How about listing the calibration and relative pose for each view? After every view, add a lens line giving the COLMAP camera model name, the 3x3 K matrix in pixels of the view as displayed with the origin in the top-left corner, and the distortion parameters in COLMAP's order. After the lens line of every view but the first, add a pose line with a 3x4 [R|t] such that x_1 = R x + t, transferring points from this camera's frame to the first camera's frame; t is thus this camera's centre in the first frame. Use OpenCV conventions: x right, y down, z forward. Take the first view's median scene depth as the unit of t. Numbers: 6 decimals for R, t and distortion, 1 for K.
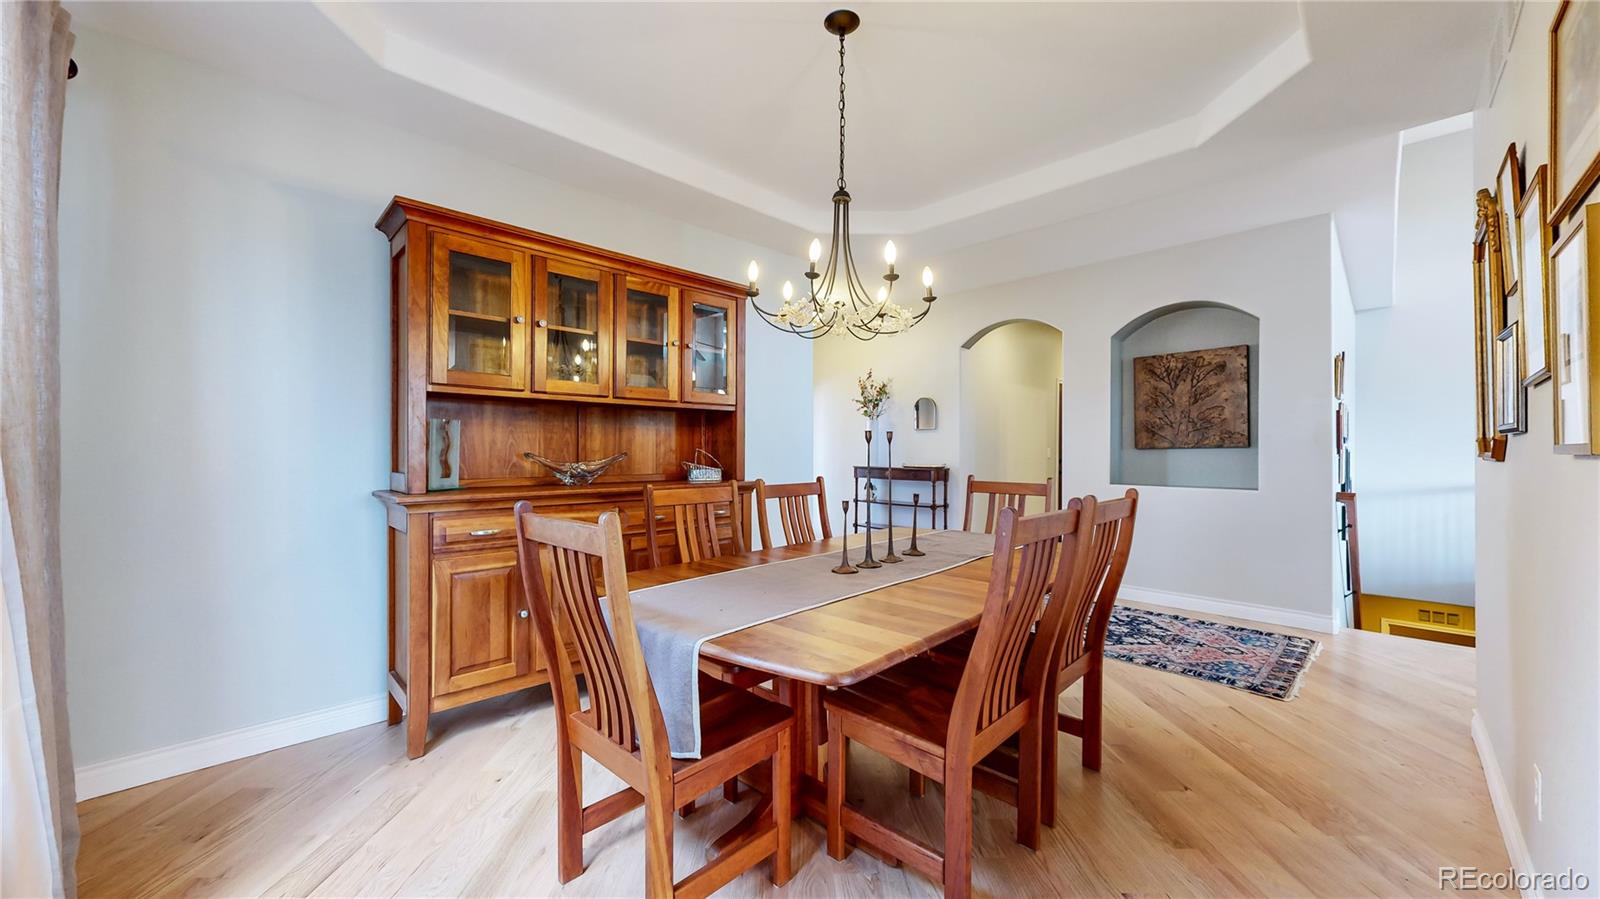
lens RADIAL K [[585.6, 0, 800.0], [0, 585.6, 449.5], [0, 0, 1]] dist [-0.000524, 0.000032]
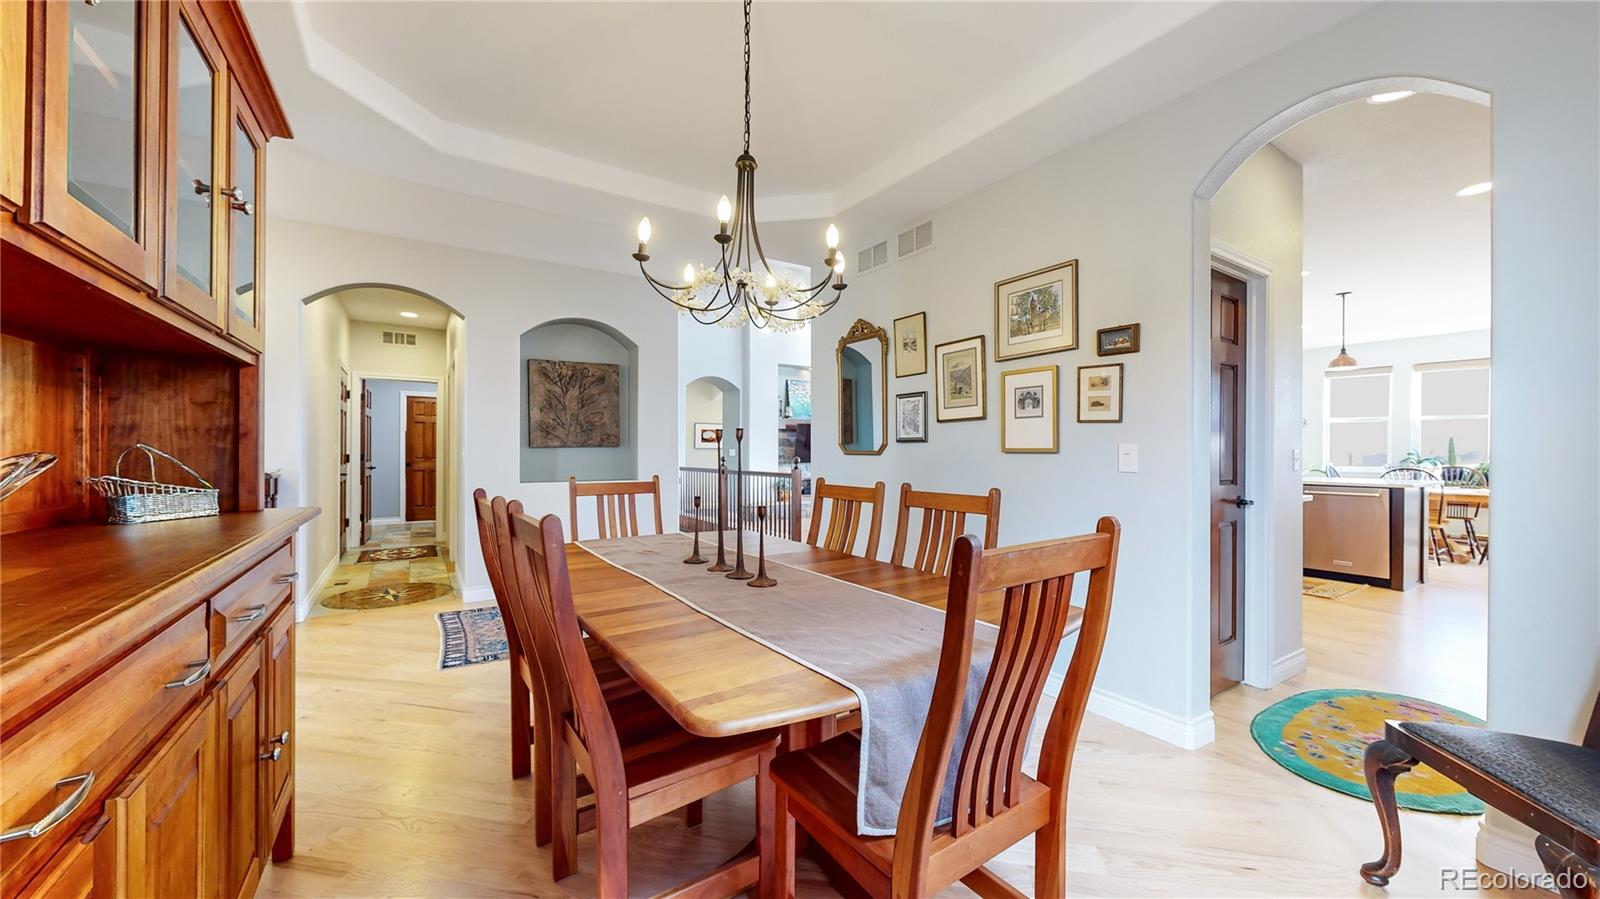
lens RADIAL K [[585.6, 0, 800.0], [0, 585.6, 449.5], [0, 0, 1]] dist [-0.000524, 0.000032]
pose [[0.216406, 0.002195, 0.976301, -0.354820], [-0.005261, 0.999986, -0.001082, 0.001389], [-0.976289, -0.004902, 0.216414, 0.333995]]
